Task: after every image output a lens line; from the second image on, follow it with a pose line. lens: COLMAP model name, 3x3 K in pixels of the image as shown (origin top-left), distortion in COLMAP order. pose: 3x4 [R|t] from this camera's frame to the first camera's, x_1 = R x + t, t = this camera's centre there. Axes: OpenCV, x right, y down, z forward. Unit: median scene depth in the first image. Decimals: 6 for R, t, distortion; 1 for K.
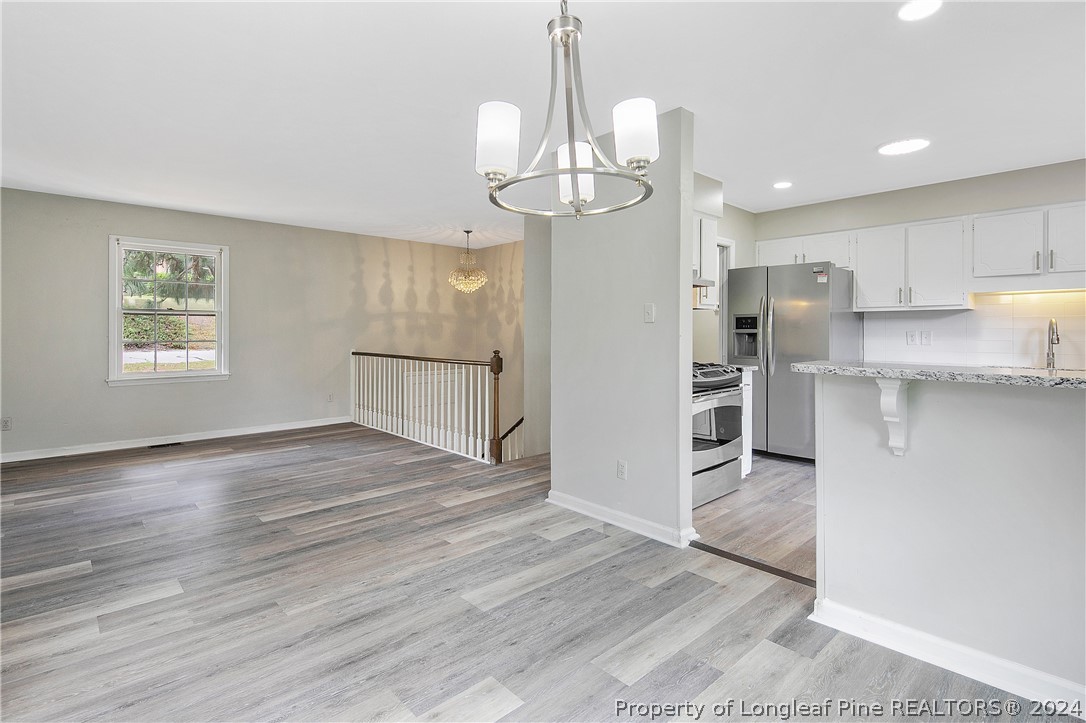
lens RADIAL K [[530.6, 0, 544.3], [0, 530.6, 340.1], [0, 0, 1]] dist [0.000721, -0.002548]
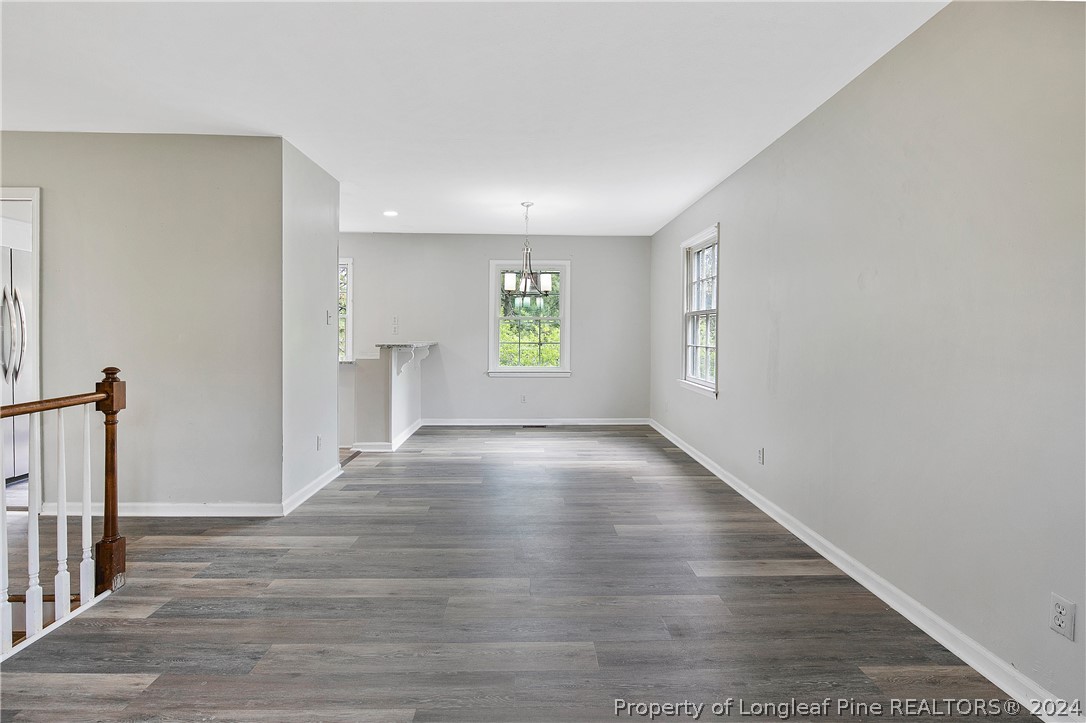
lens RADIAL K [[530.6, 0, 544.3], [0, 530.6, 340.1], [0, 0, 1]] dist [0.000721, -0.002548]
pose [[-0.751629, -0.017684, 0.659348, -1.021003], [0.002809, 0.999546, 0.030011, -0.030164], [-0.659580, 0.024409, -0.751238, 1.514016]]
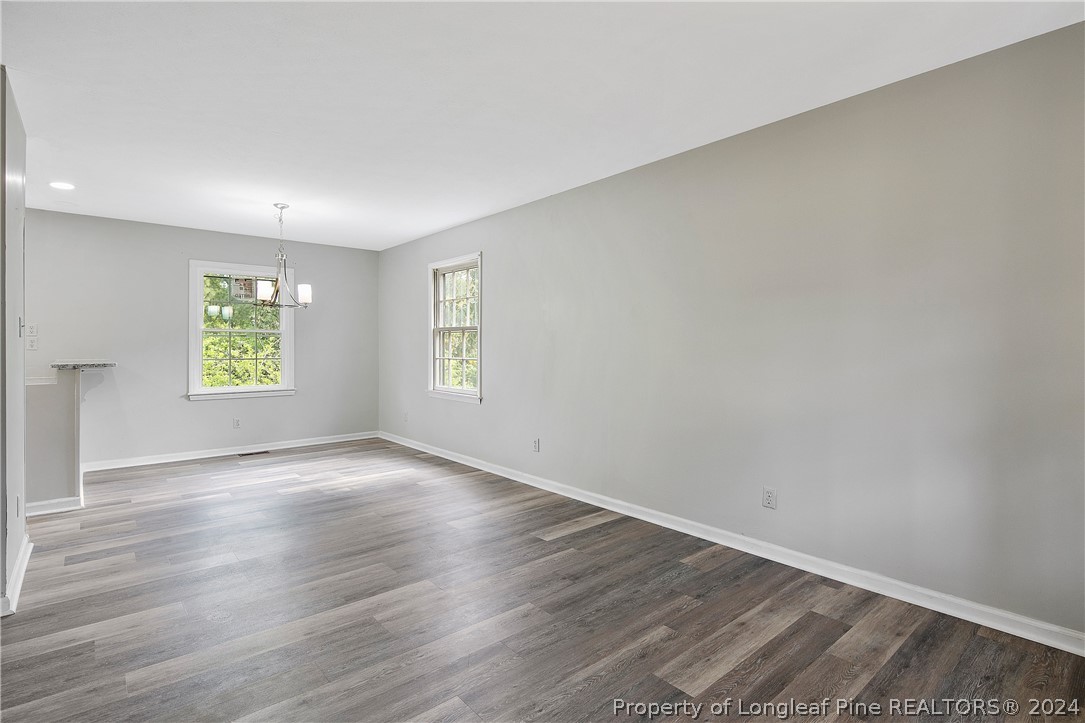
lens RADIAL K [[528.8, 0, 546.6], [0, 528.8, 348.7], [0, 0, 1]] dist [-0.001664, -0.001271]
pose [[-0.999390, -0.005497, 0.034476, -0.718286], [-0.004791, 0.999778, 0.020503, -0.033623], [-0.034581, 0.020326, -0.999195, 1.751546]]
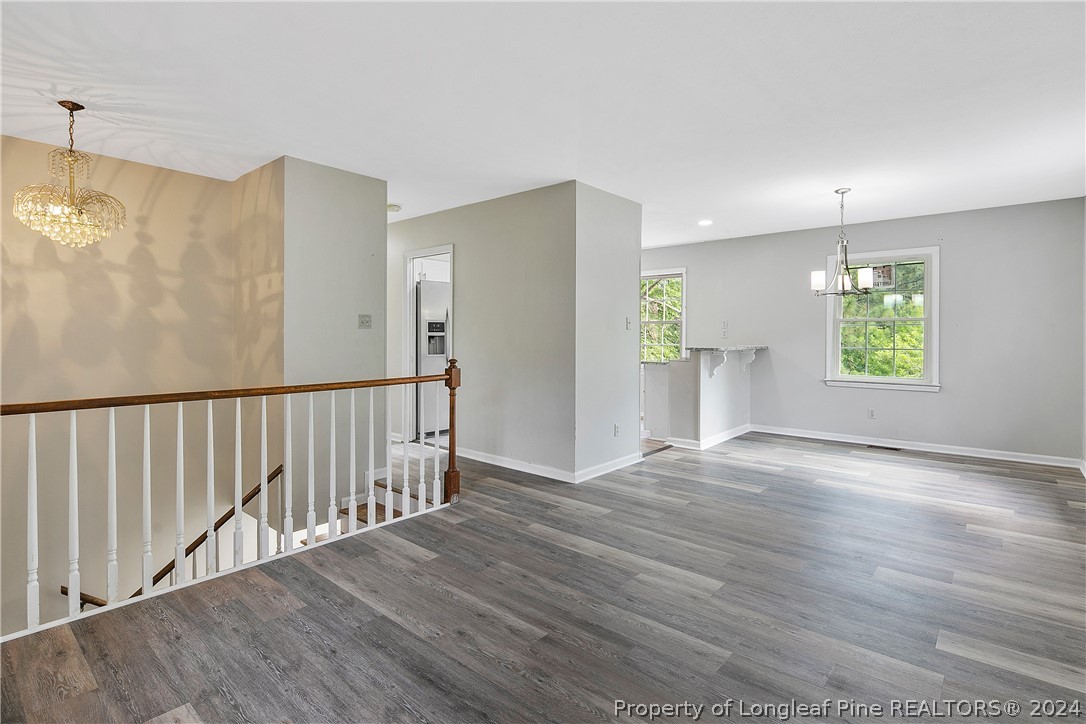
lens RADIAL K [[530.6, 0, 544.3], [0, 530.6, 340.6], [0, 0, 1]] dist [0.000721, -0.002548]
pose [[-0.112469, -0.014000, 0.993557, -1.224209], [0.013241, 0.999791, 0.015587, -0.025963], [-0.993567, 0.014909, -0.112260, 1.301341]]
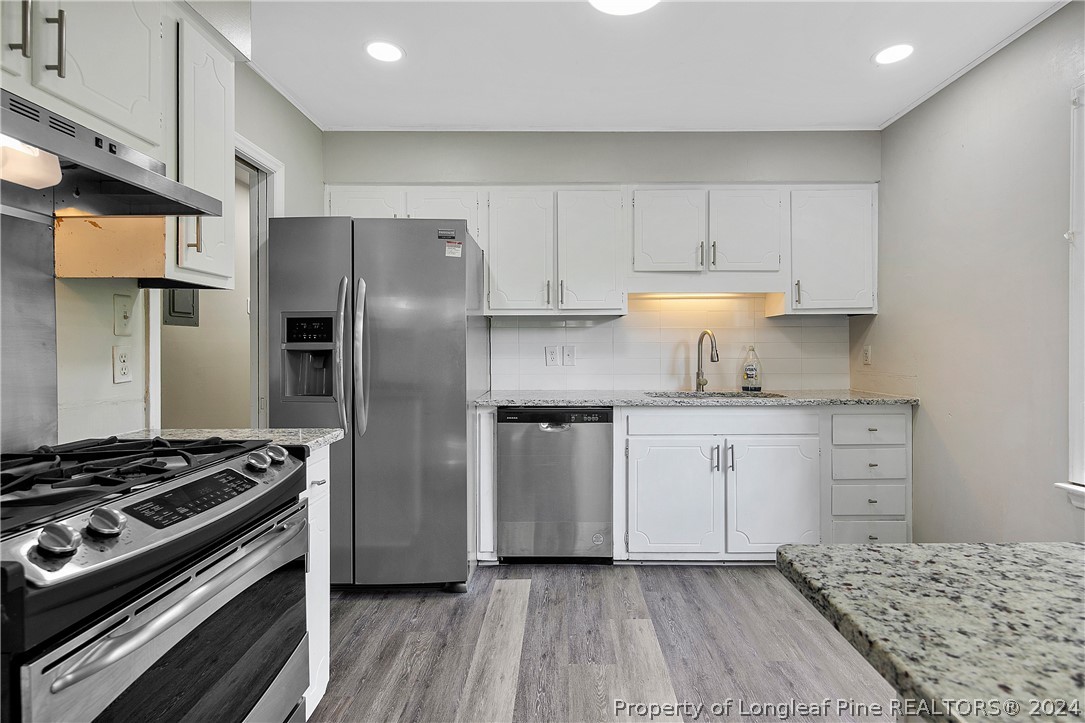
lens RADIAL K [[527.2, 0, 554.8], [0, 527.2, 345.1], [0, 0, 1]] dist [-0.000511, -0.000533]
pose [[0.686263, 0.000764, 0.727353, 0.263227], [0.014931, 0.999774, -0.015137, -0.010679], [-0.727200, 0.021248, 0.686097, 0.725854]]
